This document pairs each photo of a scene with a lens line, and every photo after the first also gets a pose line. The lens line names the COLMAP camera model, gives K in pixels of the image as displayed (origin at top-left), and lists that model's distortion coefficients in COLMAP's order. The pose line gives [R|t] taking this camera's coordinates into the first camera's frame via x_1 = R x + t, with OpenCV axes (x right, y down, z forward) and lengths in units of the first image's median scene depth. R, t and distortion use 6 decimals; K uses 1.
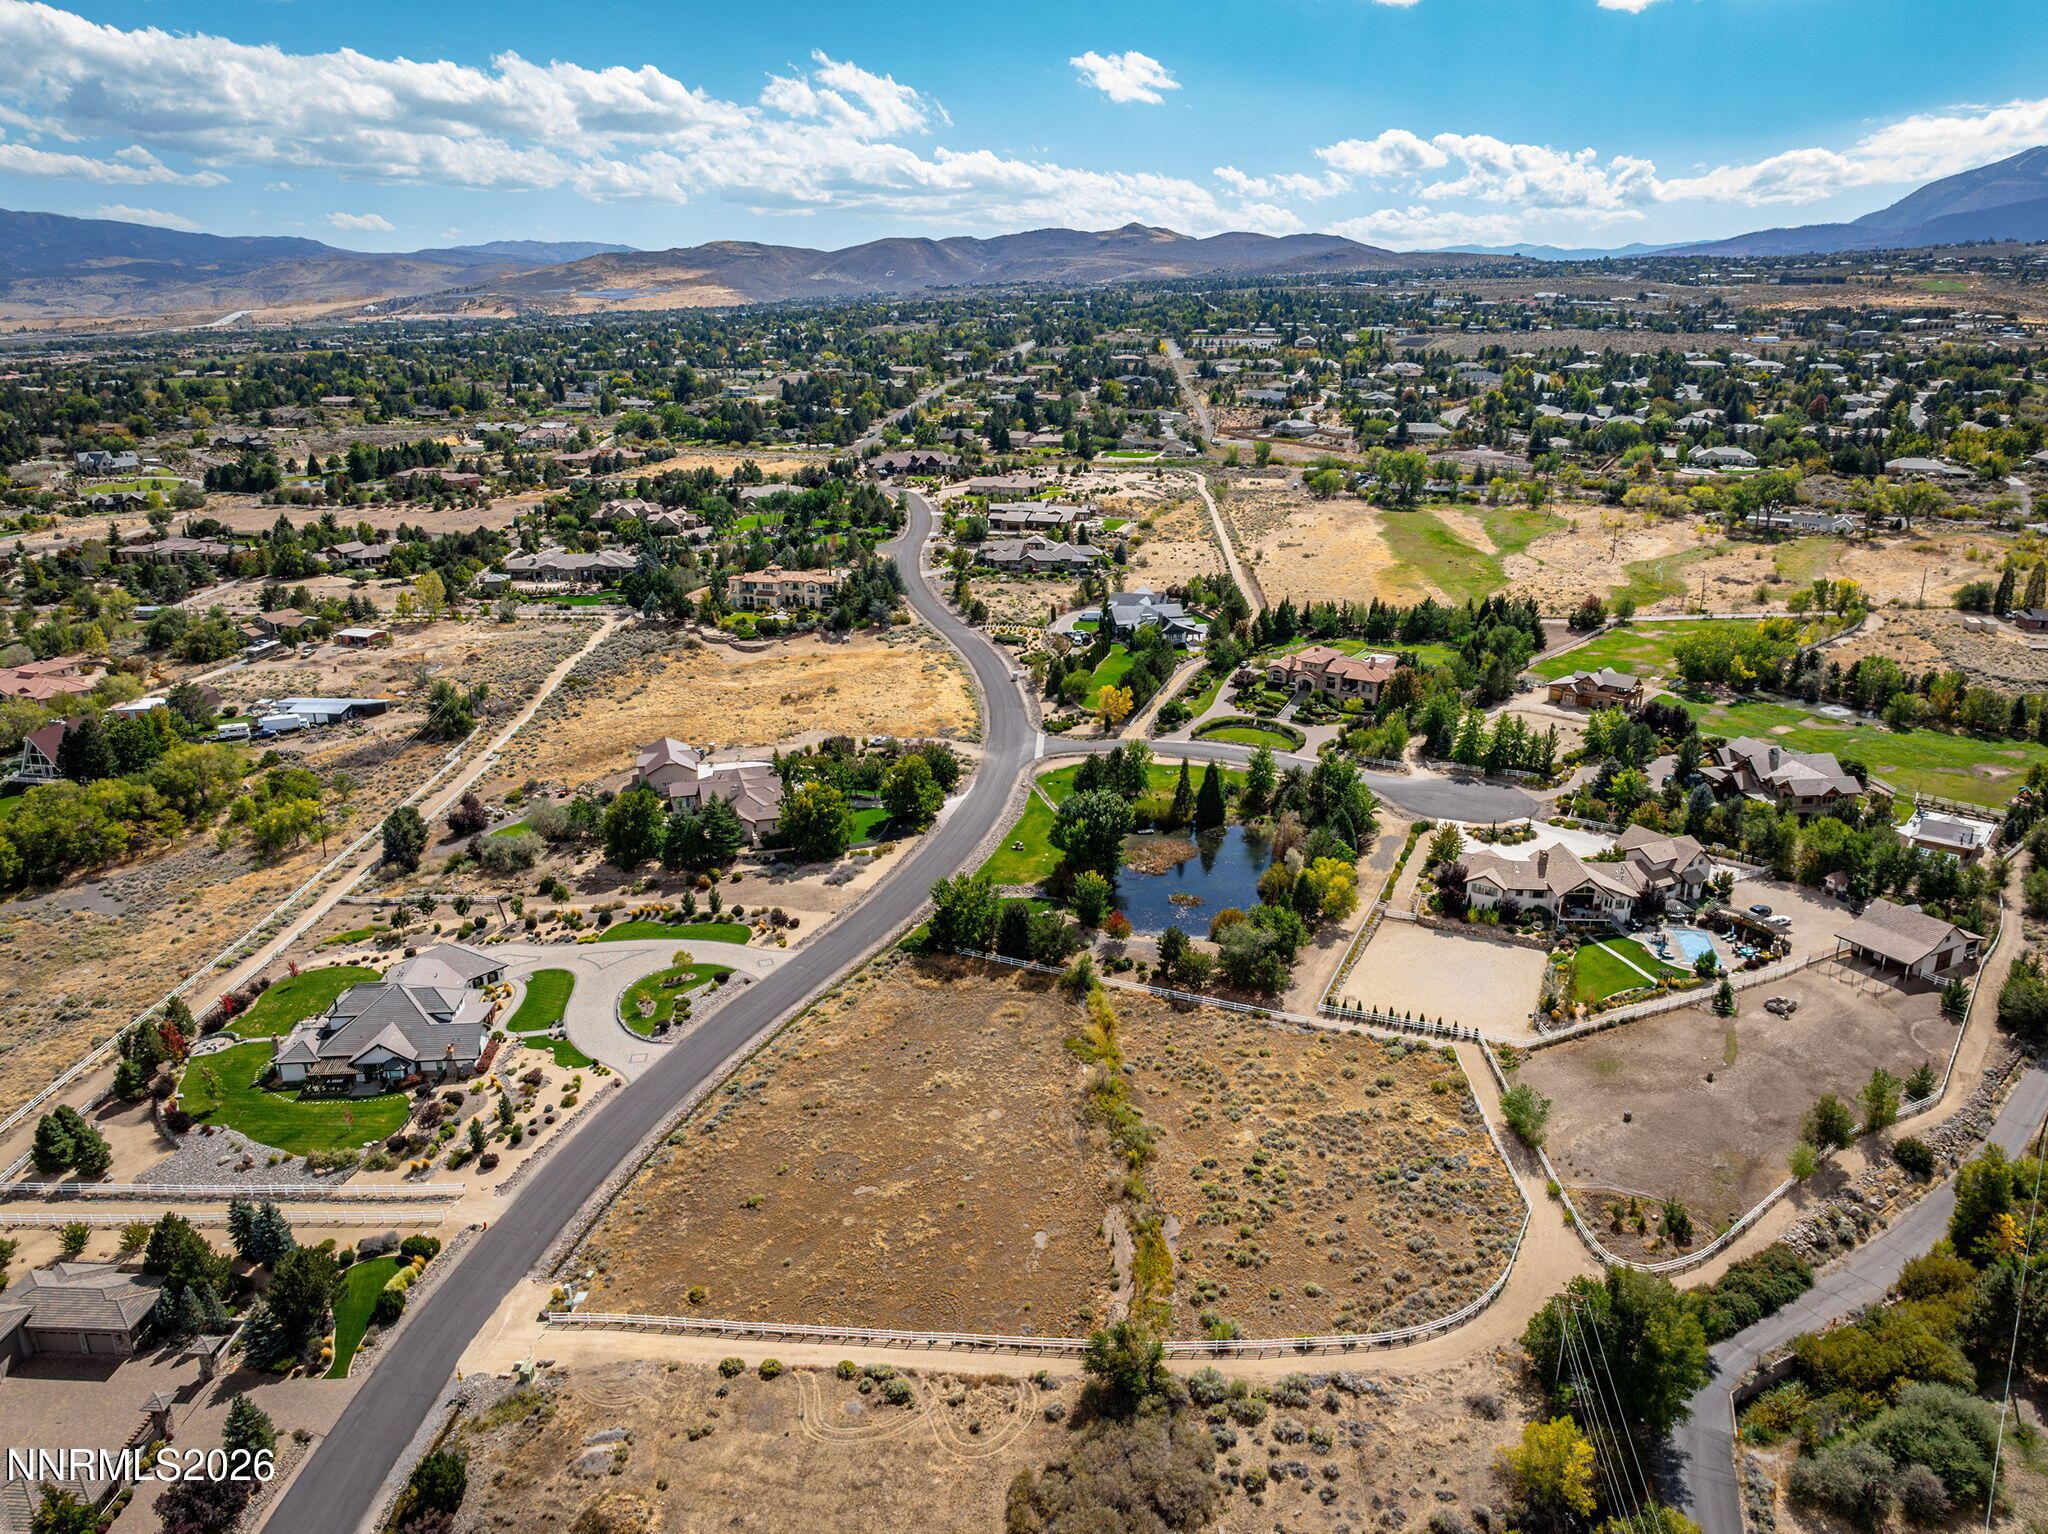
lens RADIAL K [[1439.4, 0, 1033.7], [0, 1439.4, 762.9], [0, 0, 1]] dist [-0.035627, 0.019894]
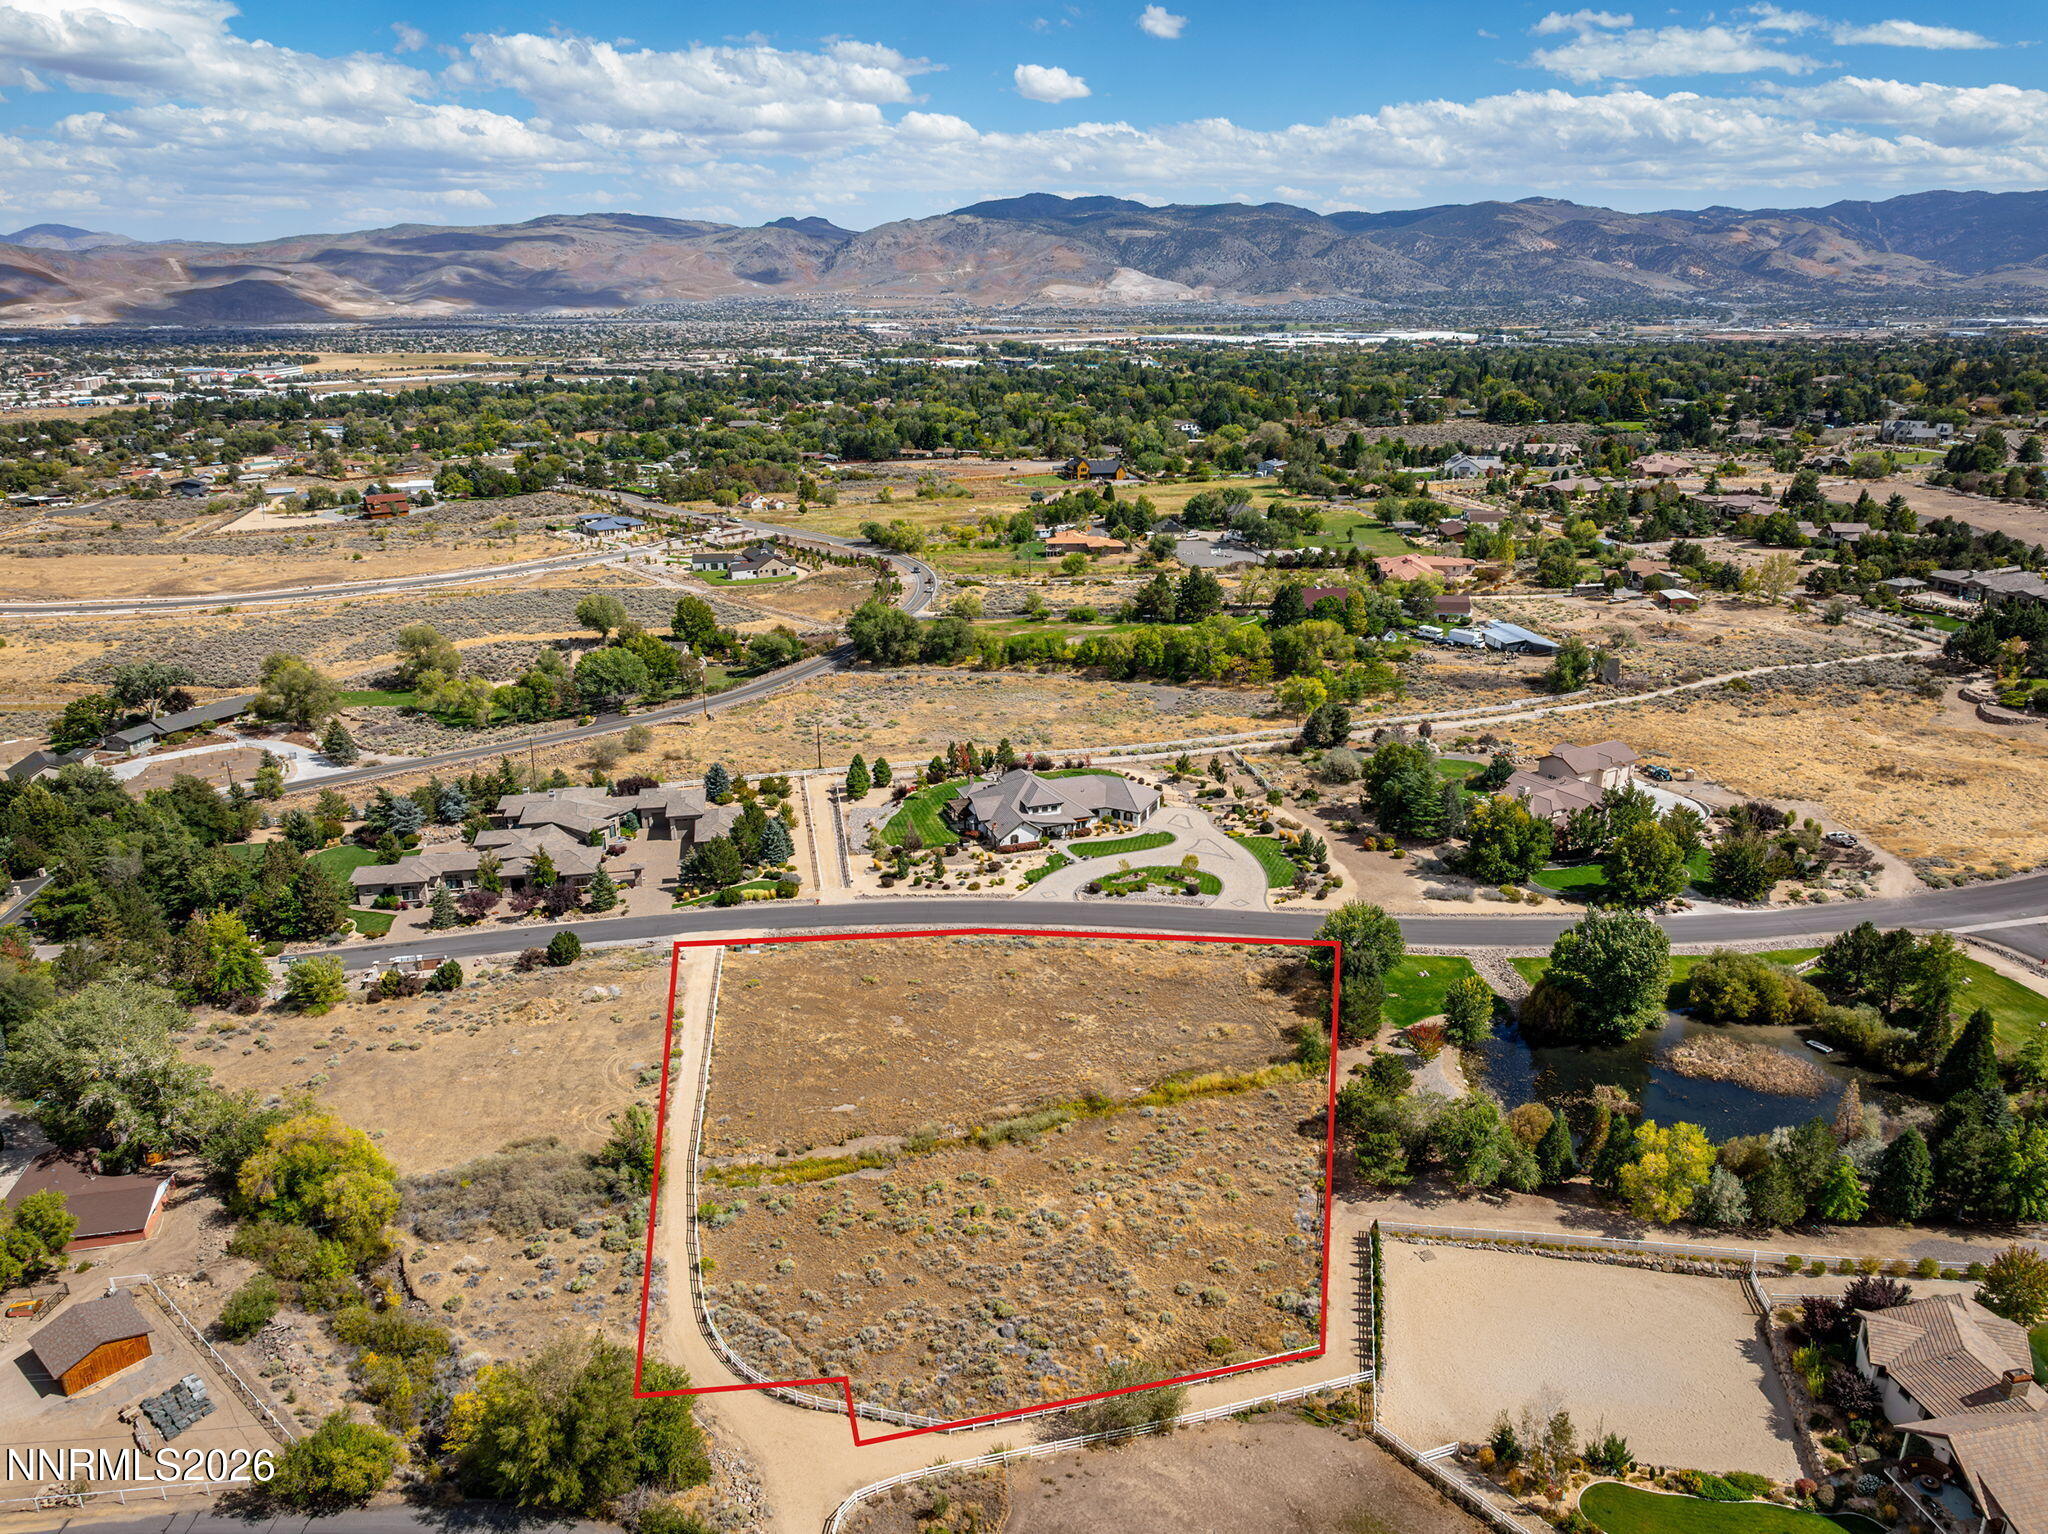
lens RADIAL K [[1435.6, 0, 1031.4], [0, 1435.6, 776.1], [0, 0, 1]] dist [-0.033609, 0.020297]
pose [[0.231755, 0.314011, -0.920699, 0.368940], [-0.294863, 0.924616, 0.241125, -0.078064], [0.927009, 0.215599, 0.306874, 0.288390]]
